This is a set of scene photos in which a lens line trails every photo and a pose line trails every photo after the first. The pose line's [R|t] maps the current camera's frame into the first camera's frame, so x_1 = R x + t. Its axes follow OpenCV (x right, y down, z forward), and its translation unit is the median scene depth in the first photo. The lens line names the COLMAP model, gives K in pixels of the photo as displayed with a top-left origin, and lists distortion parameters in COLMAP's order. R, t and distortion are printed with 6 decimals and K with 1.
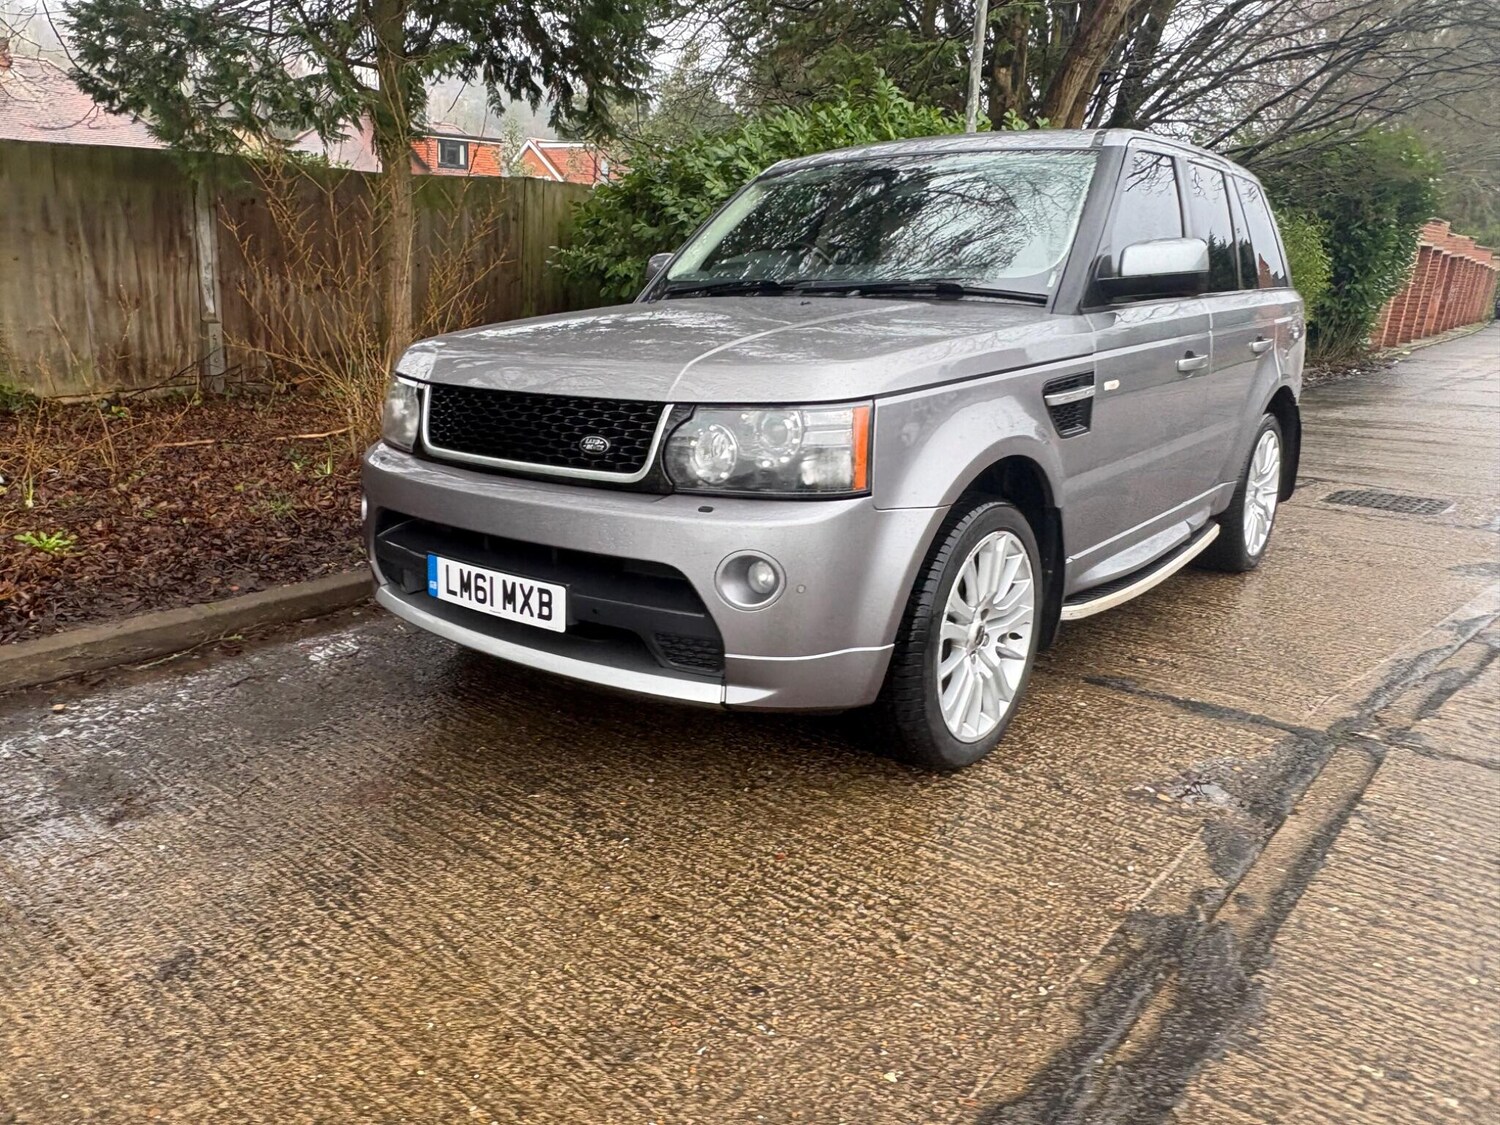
lens RADIAL K [[1098.6, 0, 617.2], [0, 1098.6, 560.7], [0, 0, 1]] dist [-0.003989, 0.006002]
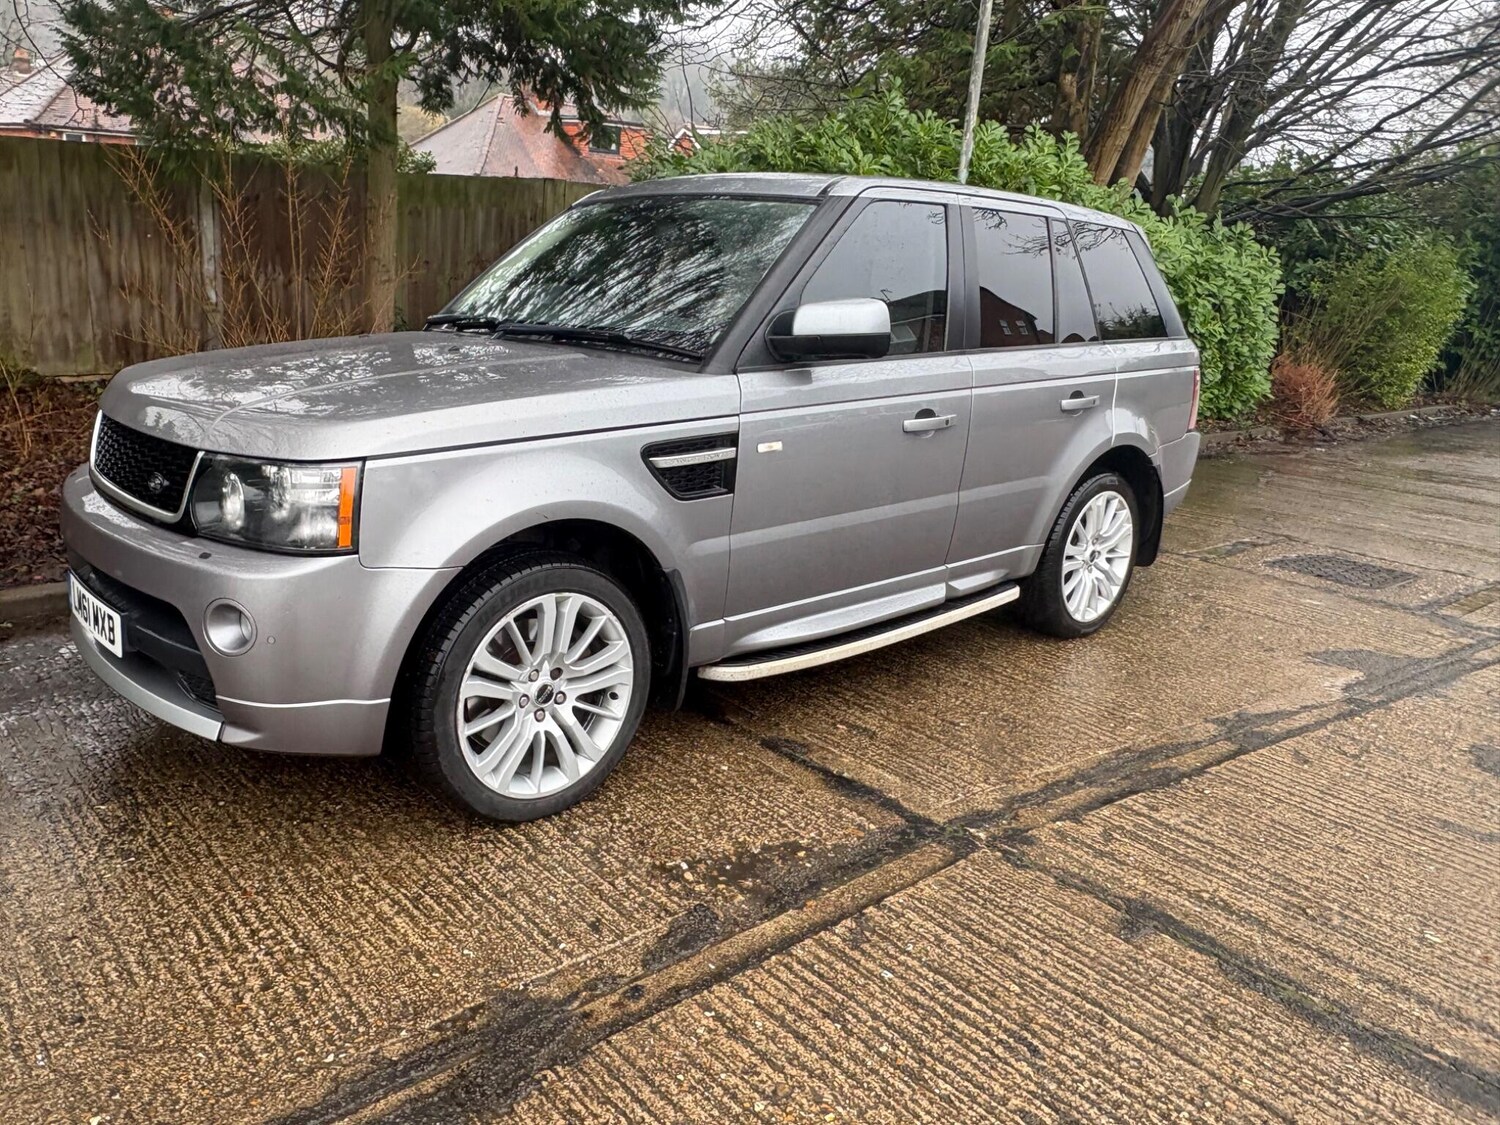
lens RADIAL K [[1098.6, 0, 617.2], [0, 1098.6, 560.7], [0, 0, 1]] dist [-0.003989, 0.006002]
pose [[0.988003, 0.075178, -0.134905, 0.522642], [-0.073371, 0.997136, 0.018326, -0.076995], [0.135896, -0.008208, 0.990689, 0.014052]]
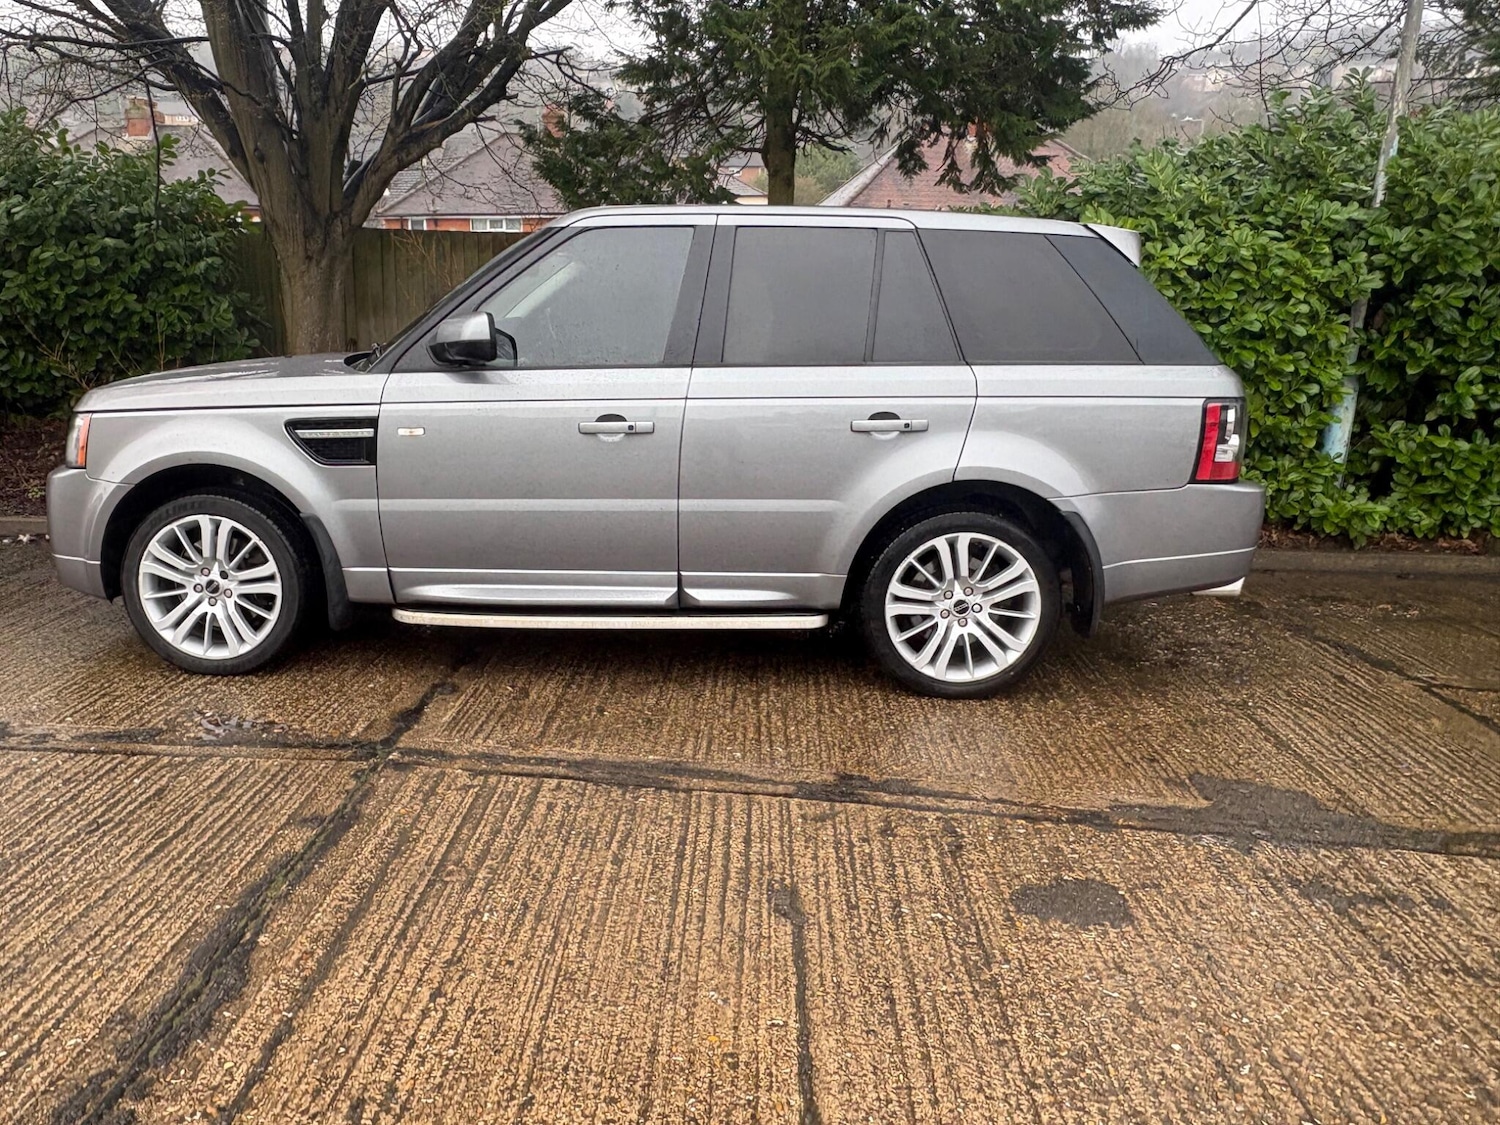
lens RADIAL K [[1098.6, 0, 617.2], [0, 1098.6, 560.7], [0, 0, 1]] dist [-0.003989, 0.006002]
pose [[0.629721, 0.172869, -0.757343, 1.764352], [-0.198524, 0.978364, 0.058249, -0.156691], [0.751026, 0.113670, 0.650415, 0.455015]]
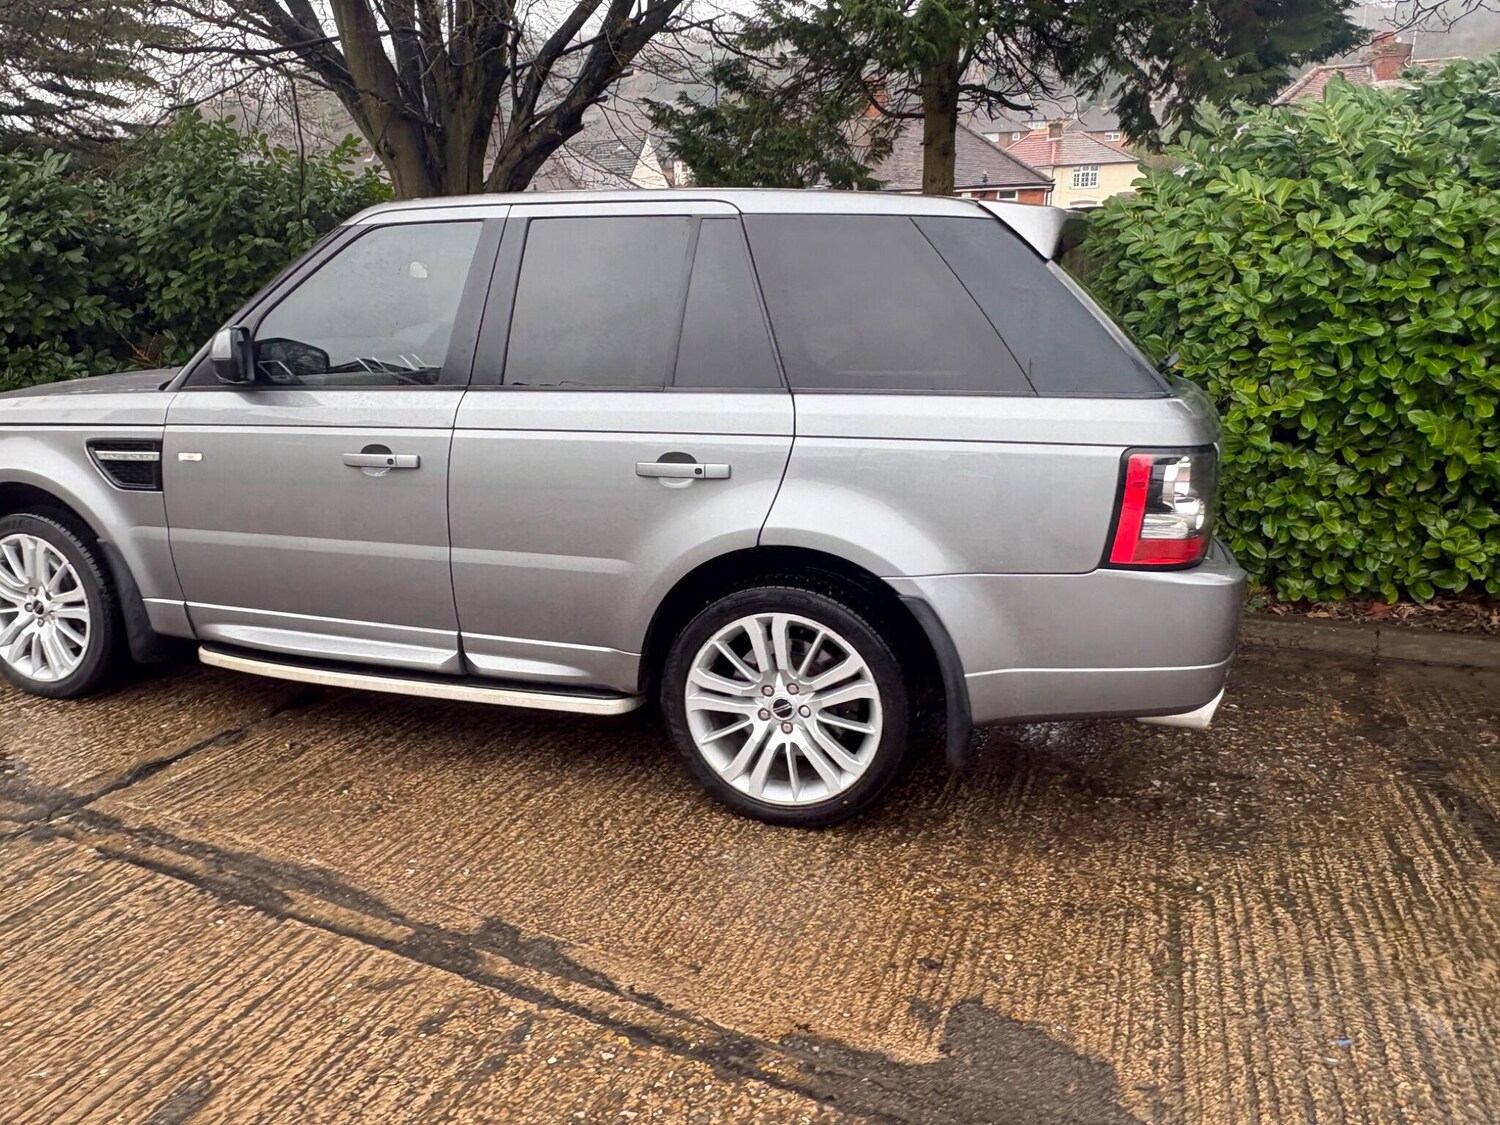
lens RADIAL K [[1098.6, 0, 617.2], [0, 1098.6, 560.7], [0, 0, 1]] dist [-0.003989, 0.006002]
pose [[0.363960, 0.215843, -0.906060, 1.873763], [-0.226214, 0.964137, 0.138809, -0.355722], [0.903527, 0.154442, 0.399734, 1.102686]]
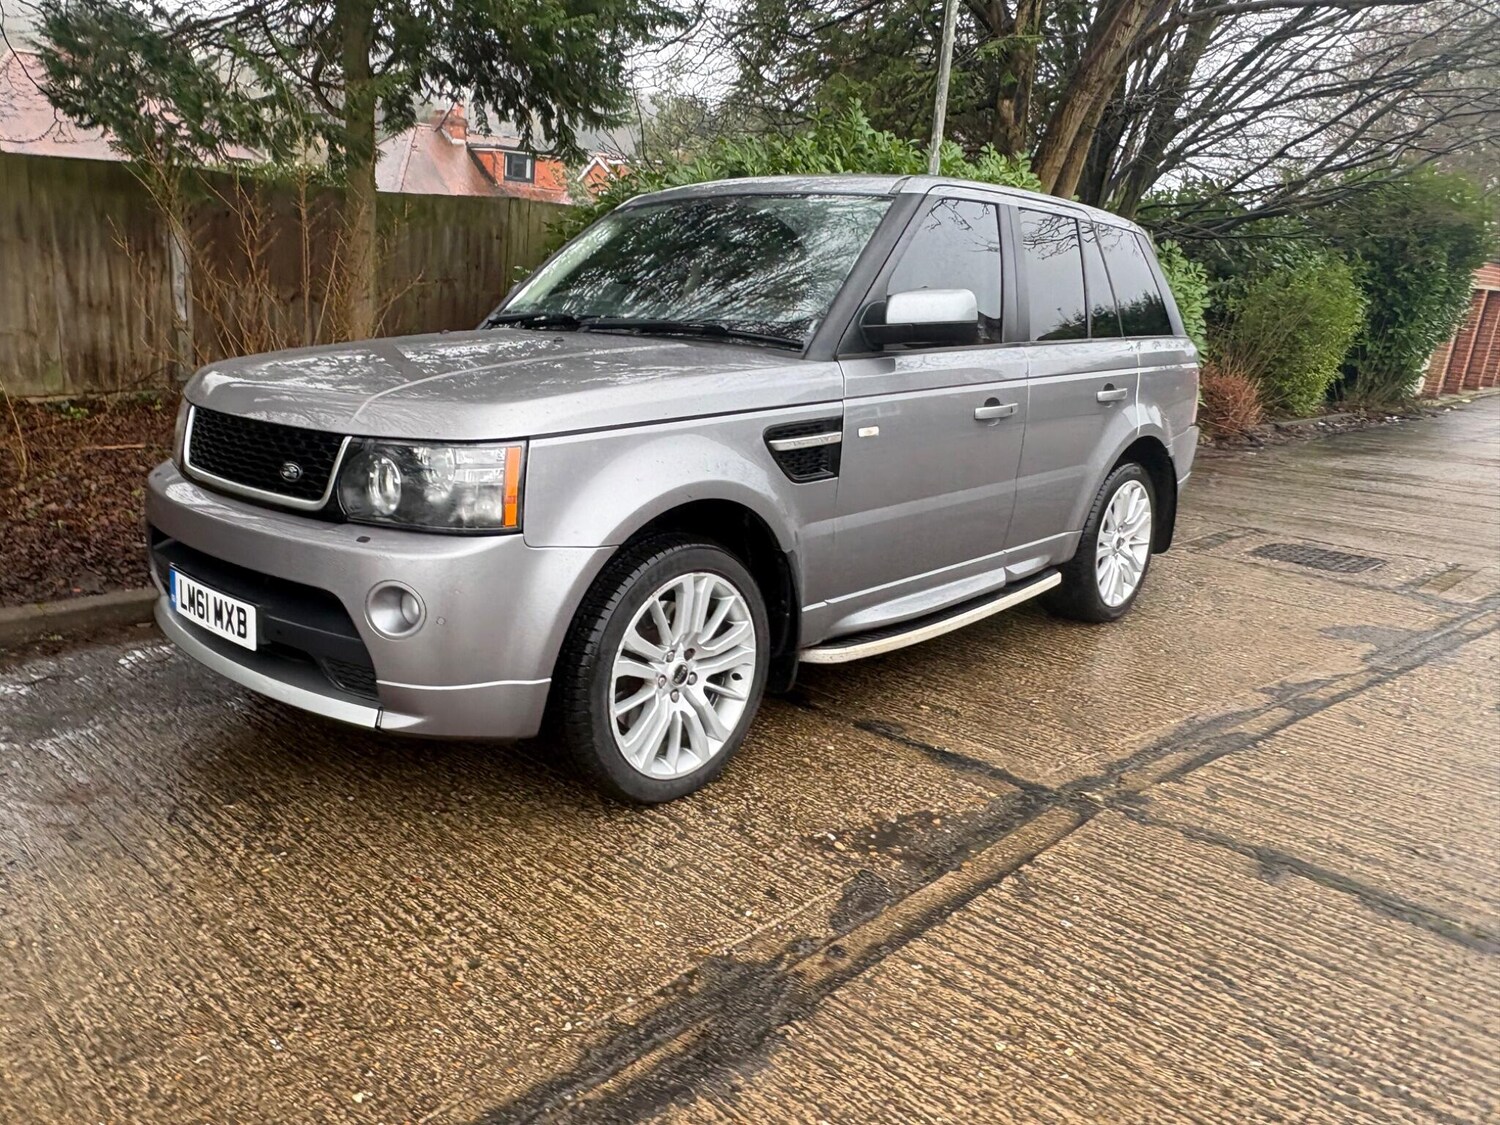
lens RADIAL K [[1098.6, 0, 617.2], [0, 1098.6, 560.7], [0, 0, 1]] dist [-0.003989, 0.006002]
pose [[0.997197, 0.046907, -0.058292, 0.326396], [-0.047631, 0.998803, -0.011100, -0.022933], [0.057701, 0.013845, 0.998238, -0.018433]]
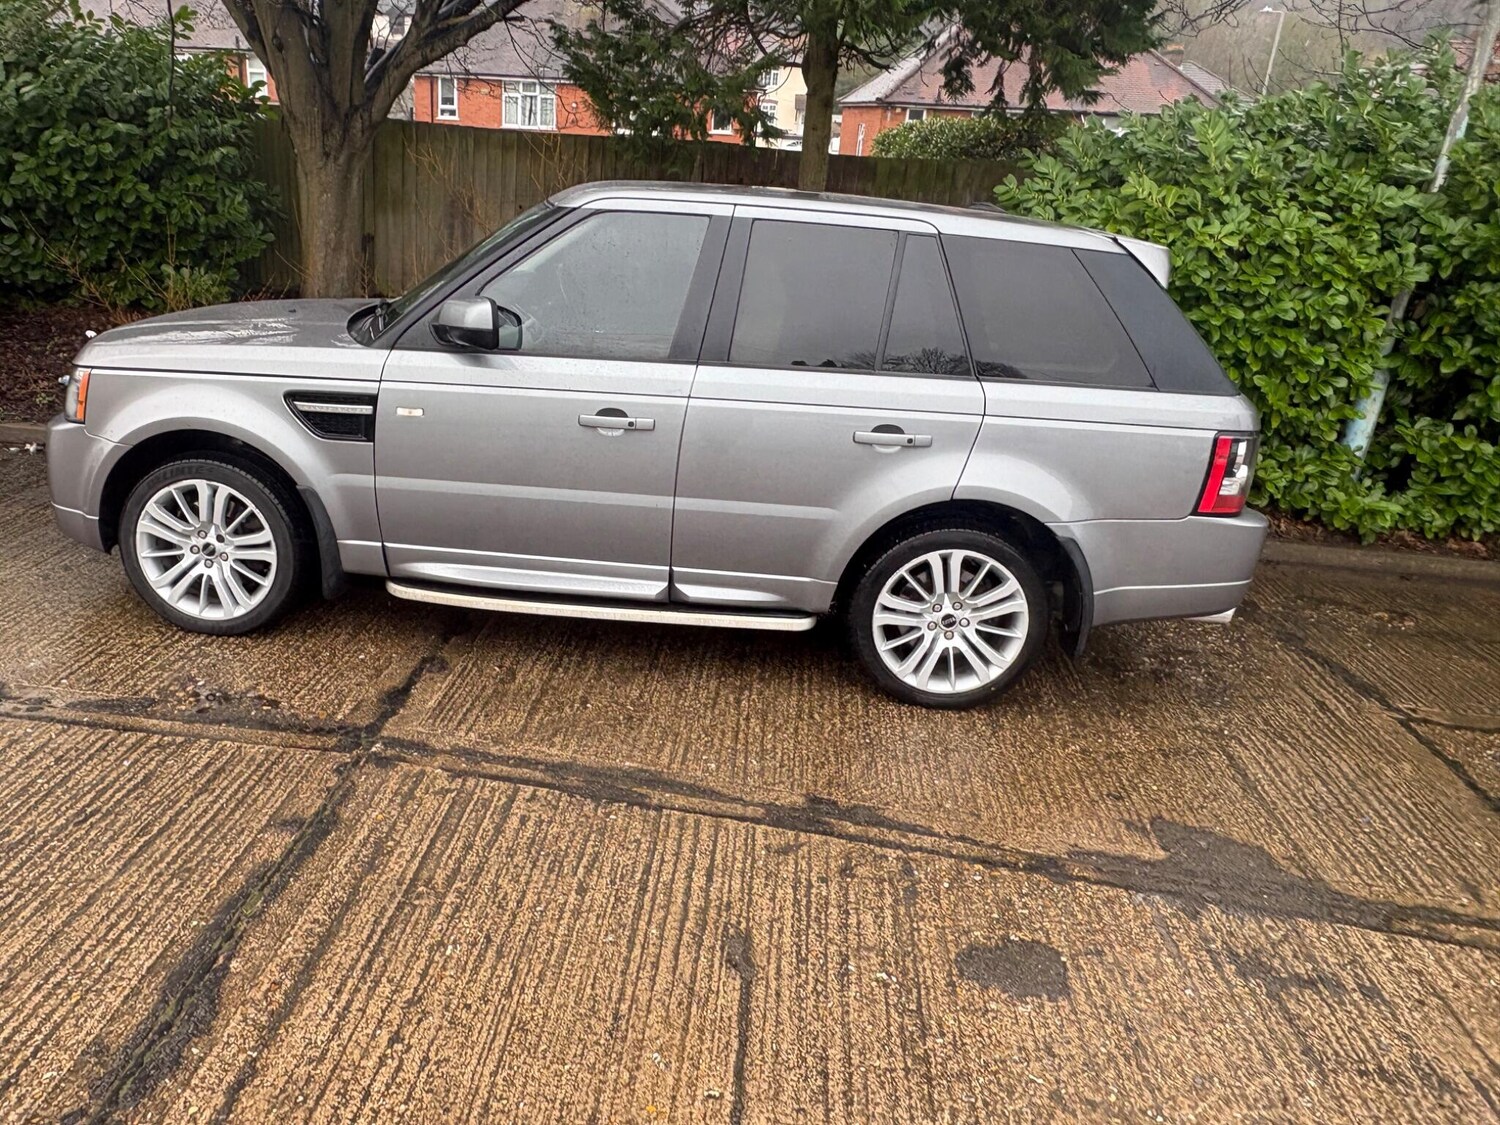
lens RADIAL K [[1095.9, 0, 617.1], [0, 1095.9, 560.4], [0, 0, 1]] dist [-0.002778, 0.004143]
pose [[0.605071, 0.296945, -0.738724, 1.746562], [-0.256737, 0.951052, 0.172007, -0.309945], [0.753642, 0.085581, 0.651690, 0.461013]]
